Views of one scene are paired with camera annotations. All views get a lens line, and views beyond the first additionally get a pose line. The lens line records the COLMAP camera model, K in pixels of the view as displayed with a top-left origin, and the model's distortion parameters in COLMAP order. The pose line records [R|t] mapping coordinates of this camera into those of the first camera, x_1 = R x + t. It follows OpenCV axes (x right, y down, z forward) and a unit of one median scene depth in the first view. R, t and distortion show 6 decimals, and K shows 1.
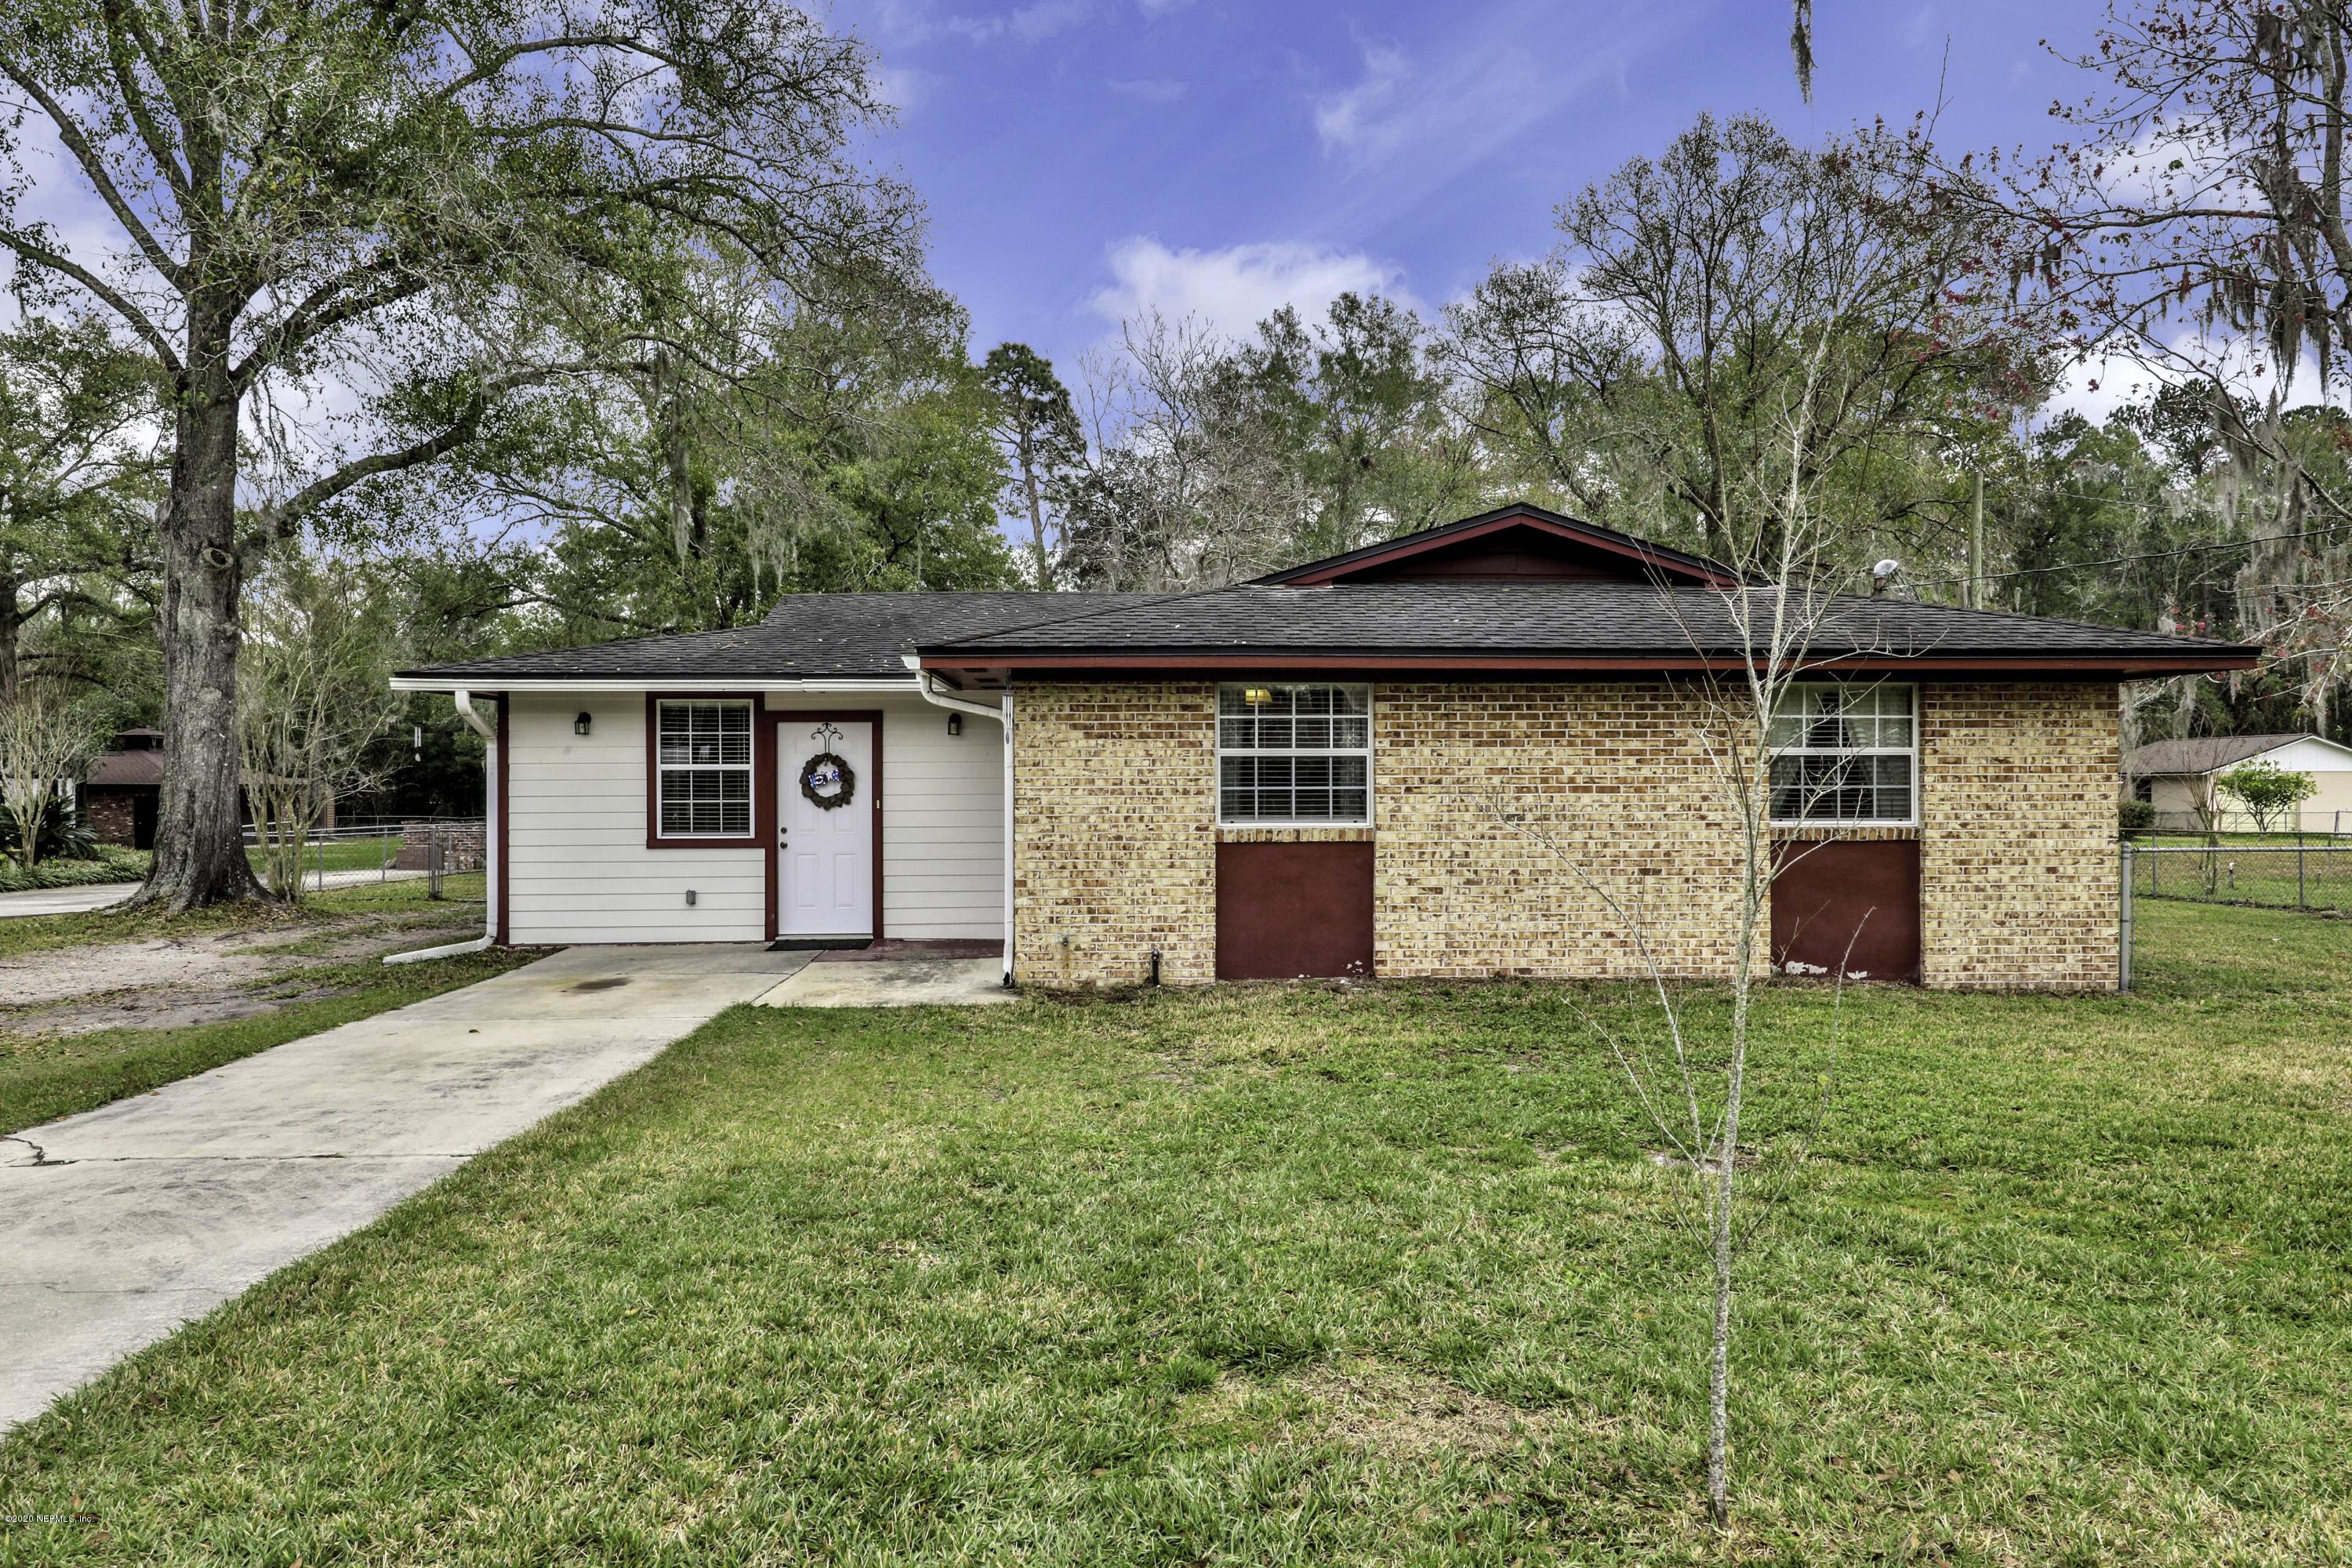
lens RADIAL K [[1635.2, 0, 1209.4], [0, 1635.2, 760.9], [0, 0, 1]] dist [-0.021261, 0.009363]
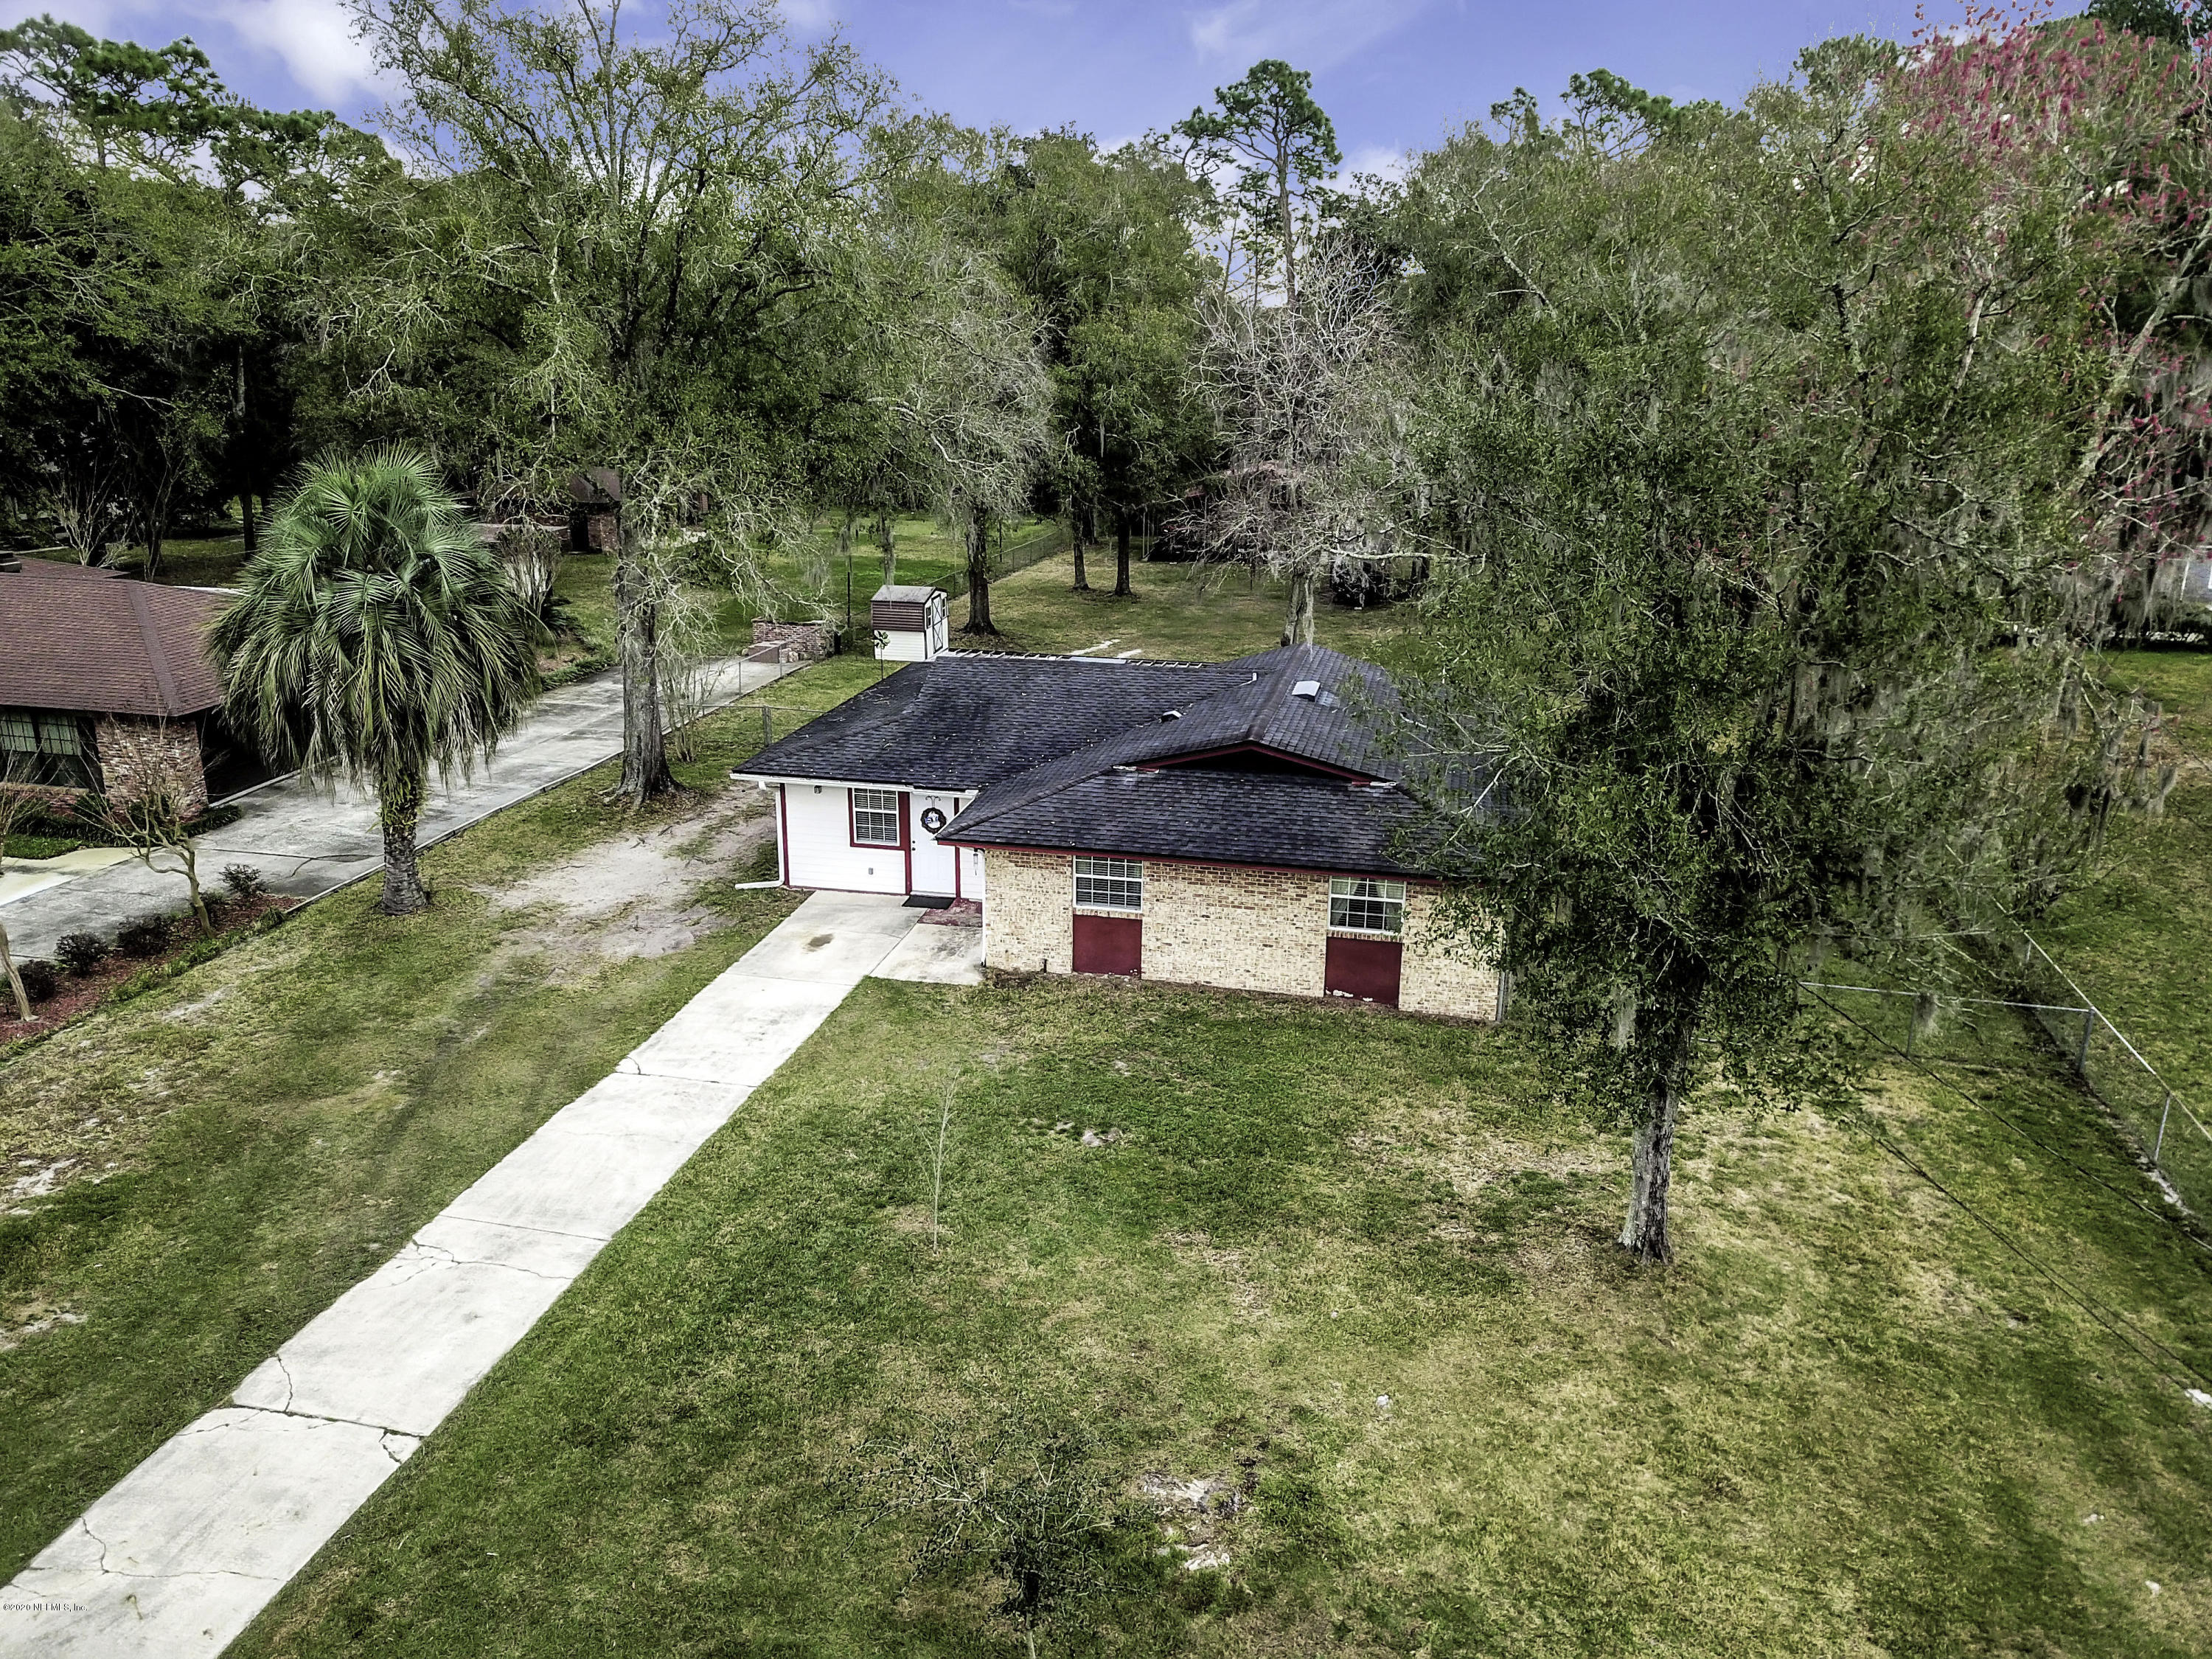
lens RADIAL K [[1655.9, 0, 1099.1], [0, 1655.9, 828.9], [0, 0, 1]] dist [0.014235, -0.005664]
pose [[0.963796, 0.087864, -0.251749, 0.586970], [-0.008784, 0.954097, 0.299368, -0.724938], [0.266497, -0.286318, 0.920327, -1.014641]]
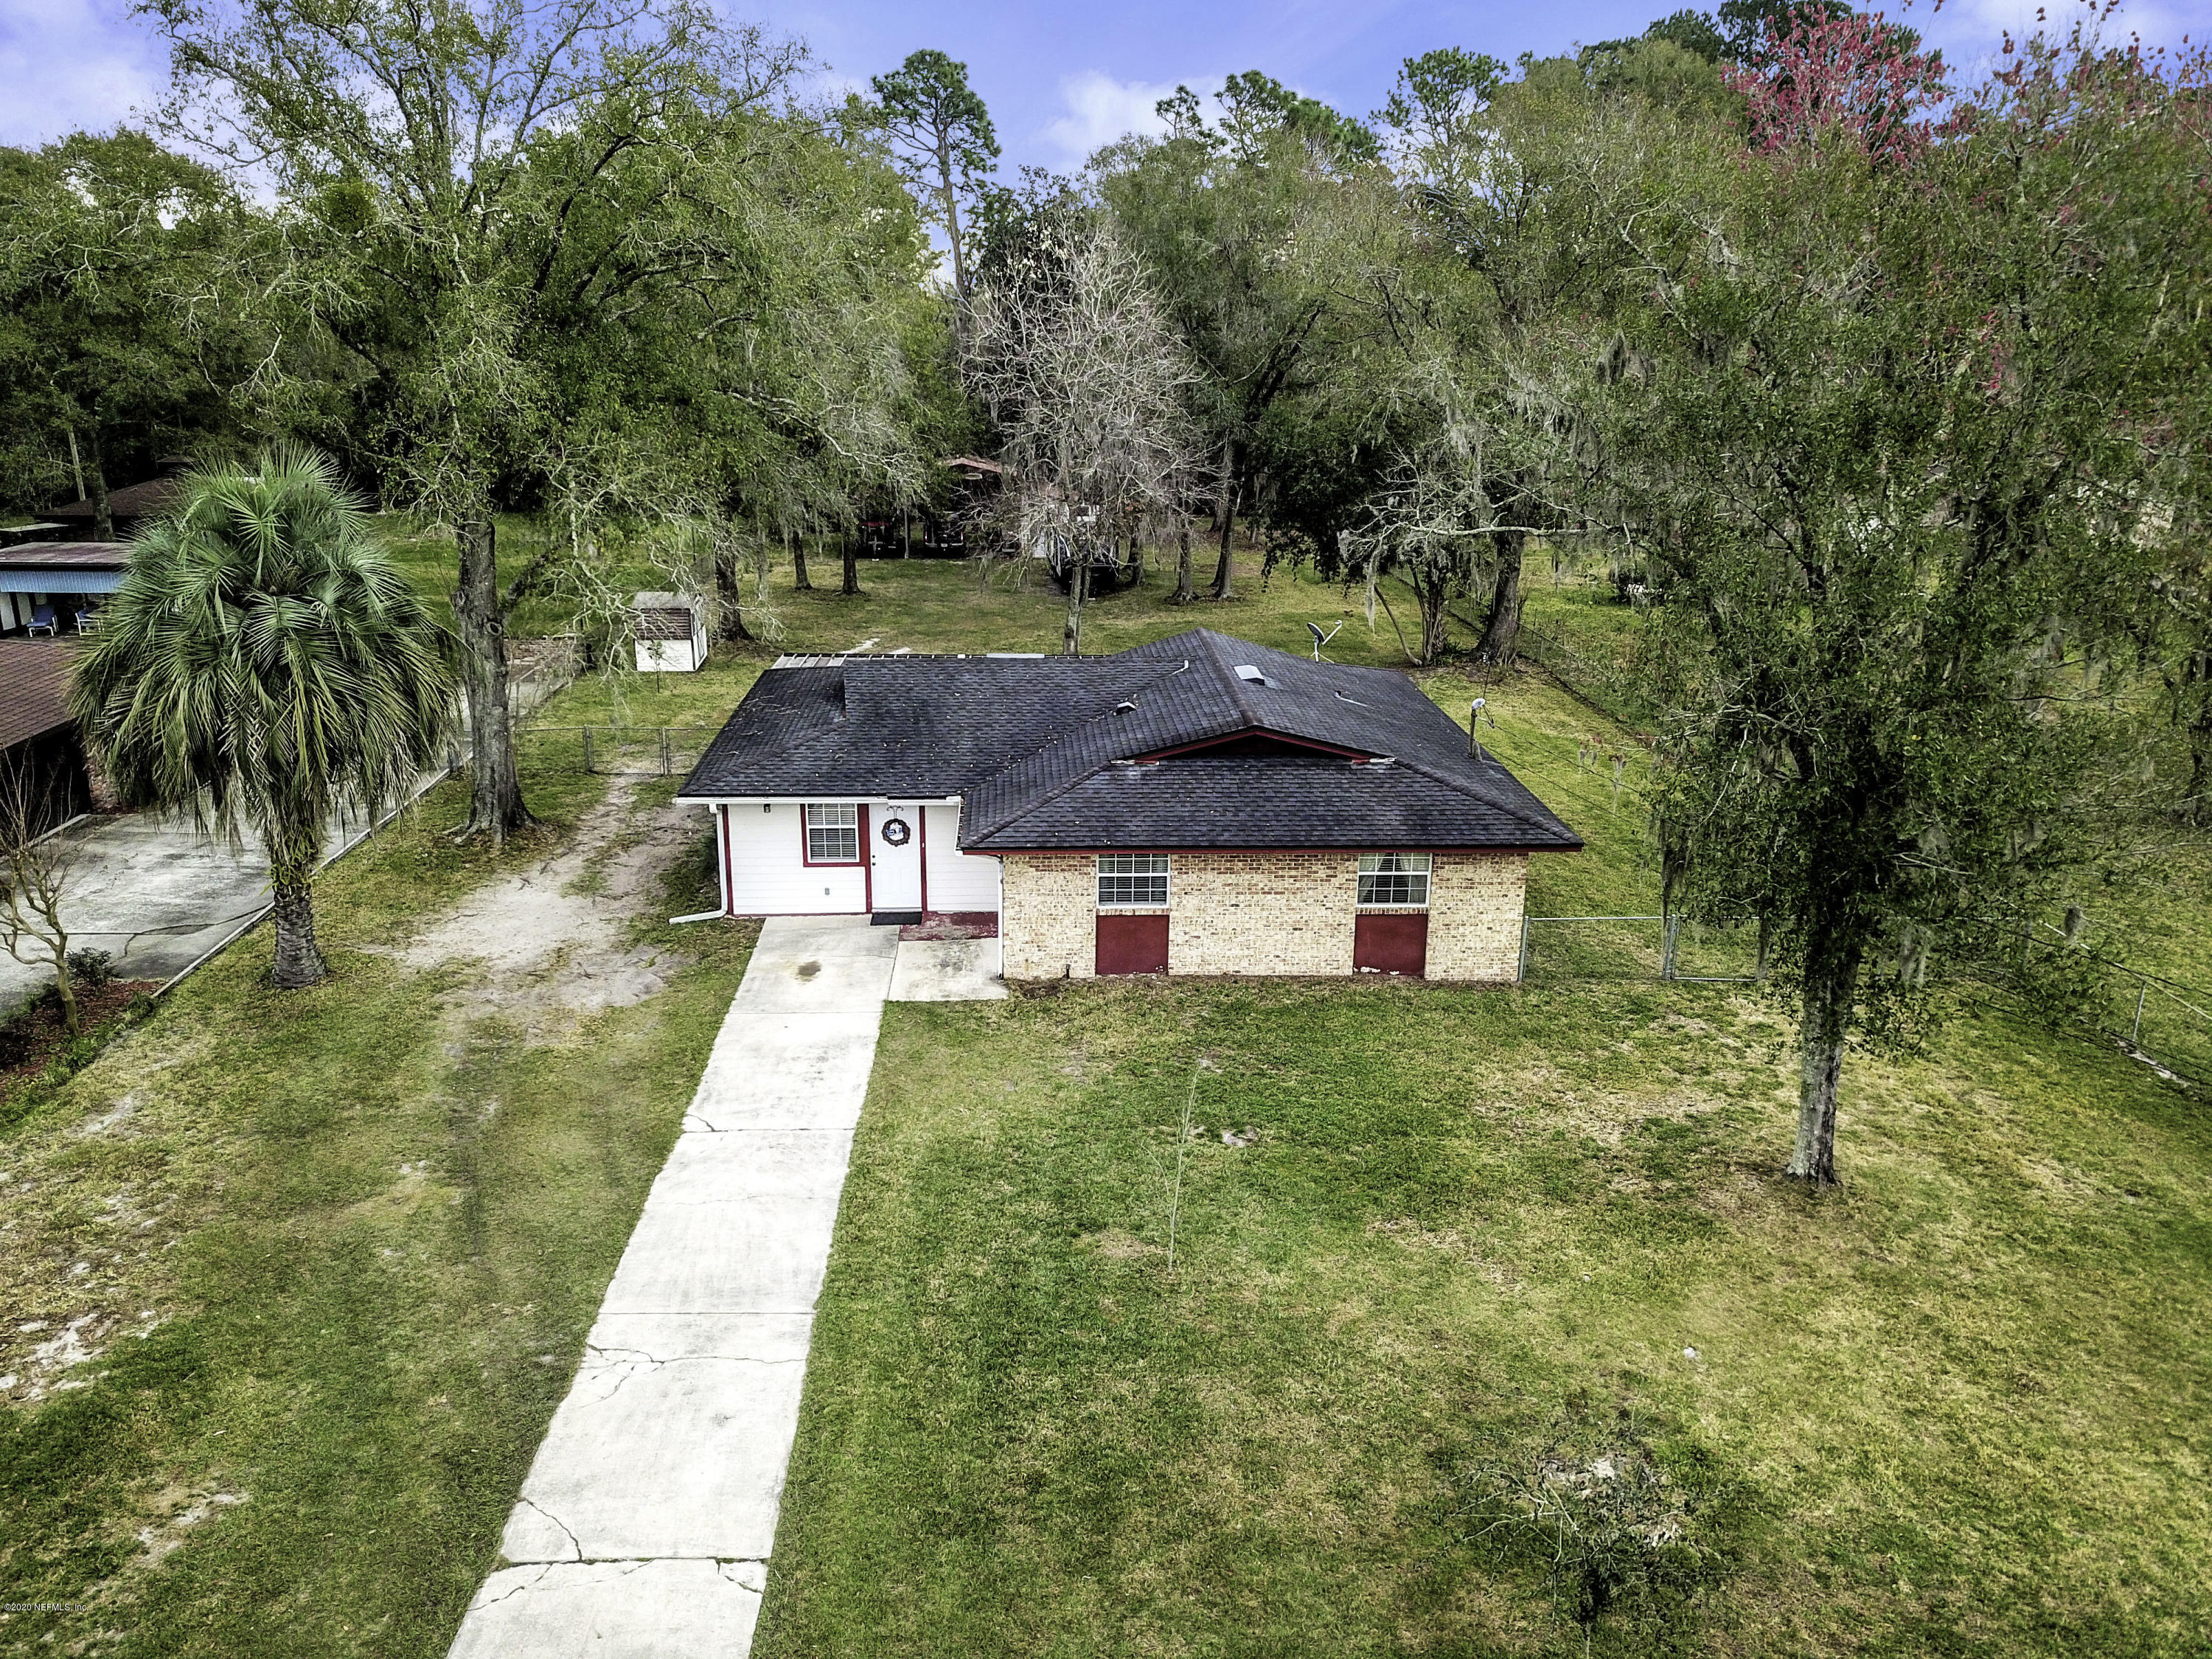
lens RADIAL K [[1655.9, 0, 1103.4], [0, 1655.9, 829.5], [0, 0, 1]] dist [0.014235, -0.005664]
pose [[0.999897, 0.011634, -0.008434, 0.030865], [-0.008577, 0.954114, 0.299322, -0.702102], [0.011529, -0.299219, 0.954115, -1.034287]]
